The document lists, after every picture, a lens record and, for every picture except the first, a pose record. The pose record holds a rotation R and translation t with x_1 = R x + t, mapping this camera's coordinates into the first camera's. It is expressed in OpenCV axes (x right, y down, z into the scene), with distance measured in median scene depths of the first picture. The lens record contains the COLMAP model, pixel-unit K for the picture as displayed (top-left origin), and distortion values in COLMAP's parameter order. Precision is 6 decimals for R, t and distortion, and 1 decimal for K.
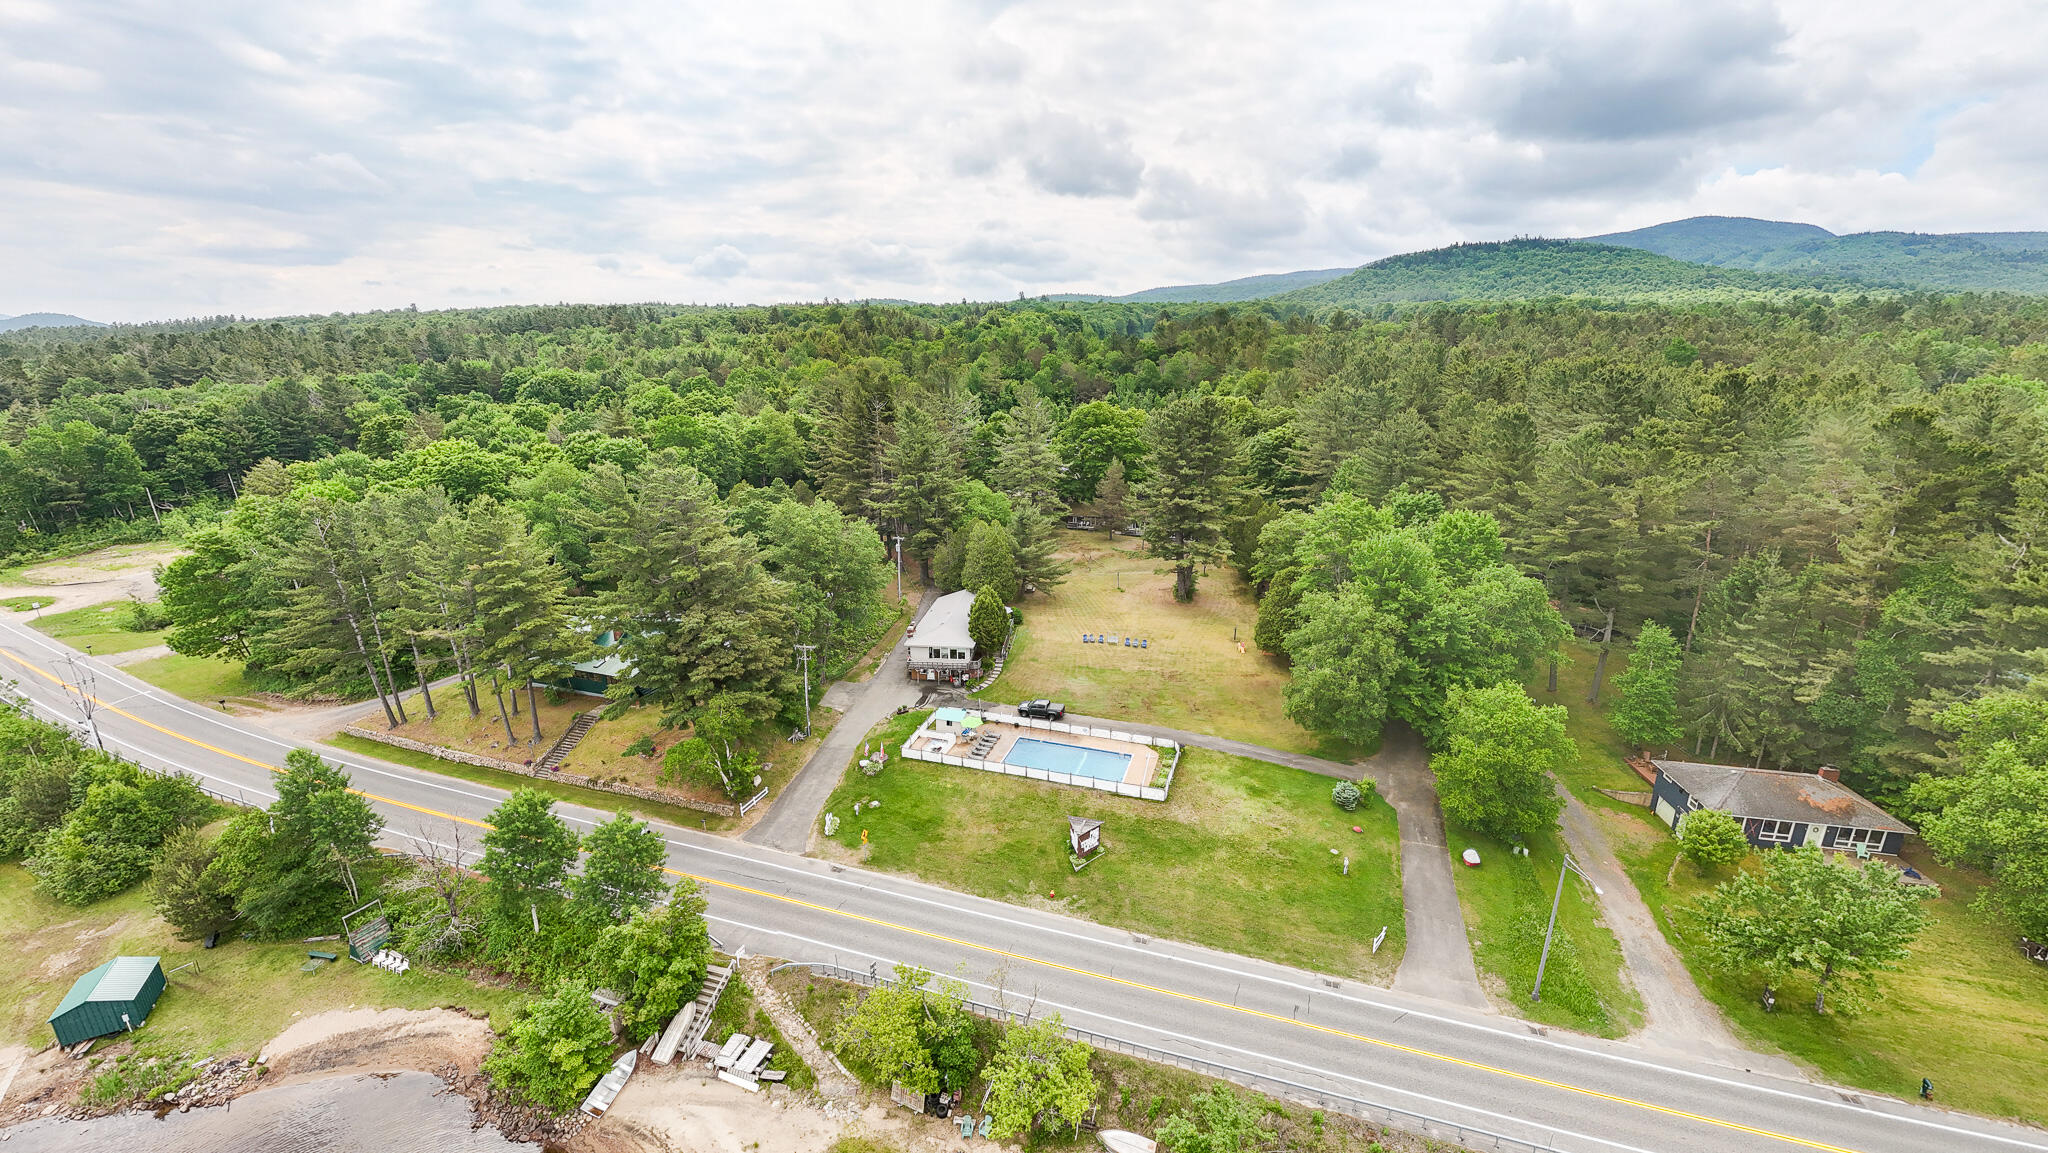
lens RADIAL K [[802.8, 0, 1024.0], [0, 802.8, 576.5], [0, 0, 1]] dist [0.018534, 0.000238]
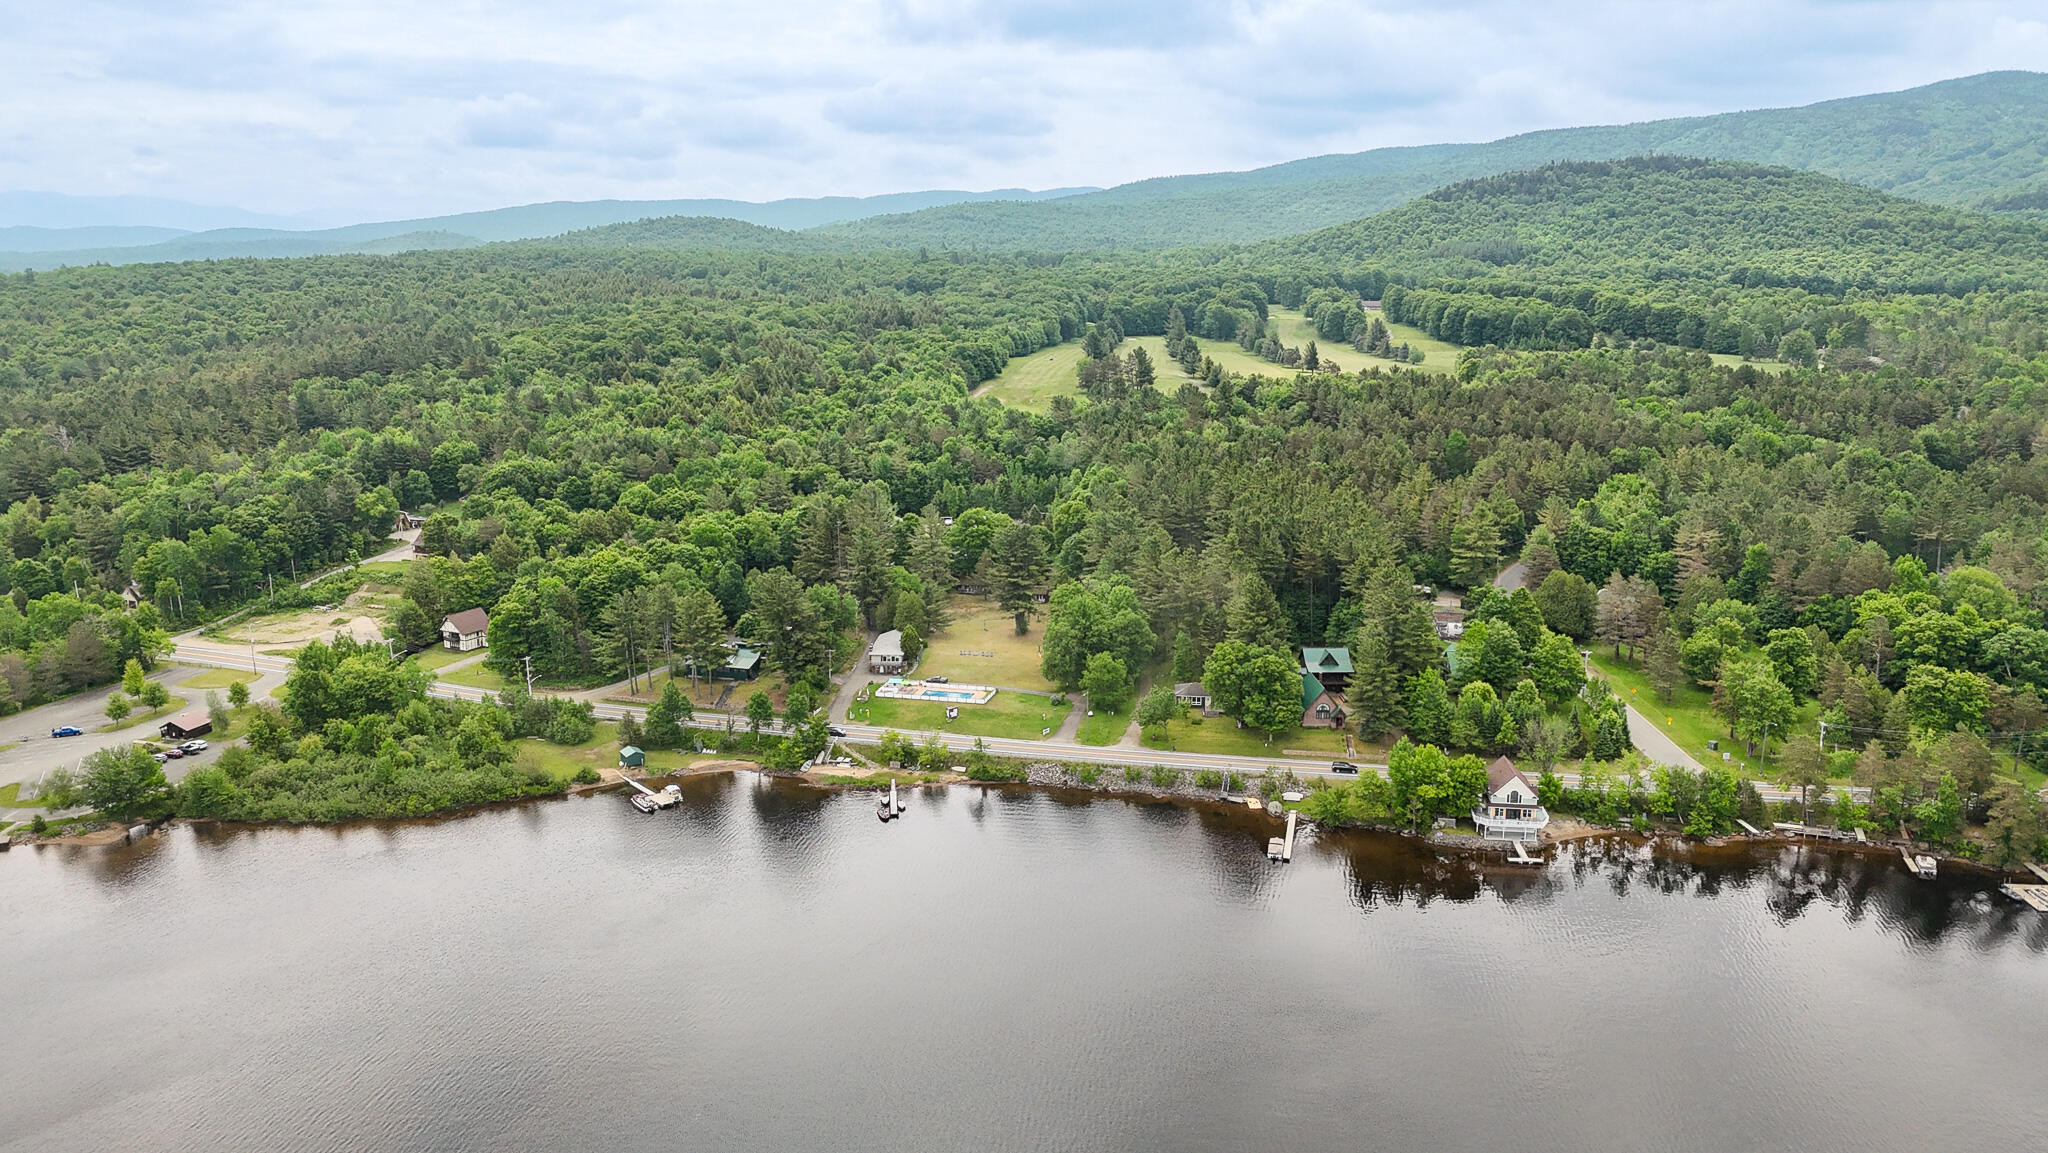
lens RADIAL K [[1510.2, 0, 1024.0], [0, 1510.2, 576.5], [0, 0, 1]] dist [0.103074, 0.000829]
pose [[0.998085, -0.013904, 0.060279, 0.011530], [0.017539, 0.998031, -0.060212, 0.108782], [-0.059323, 0.061154, 0.996364, -2.448090]]
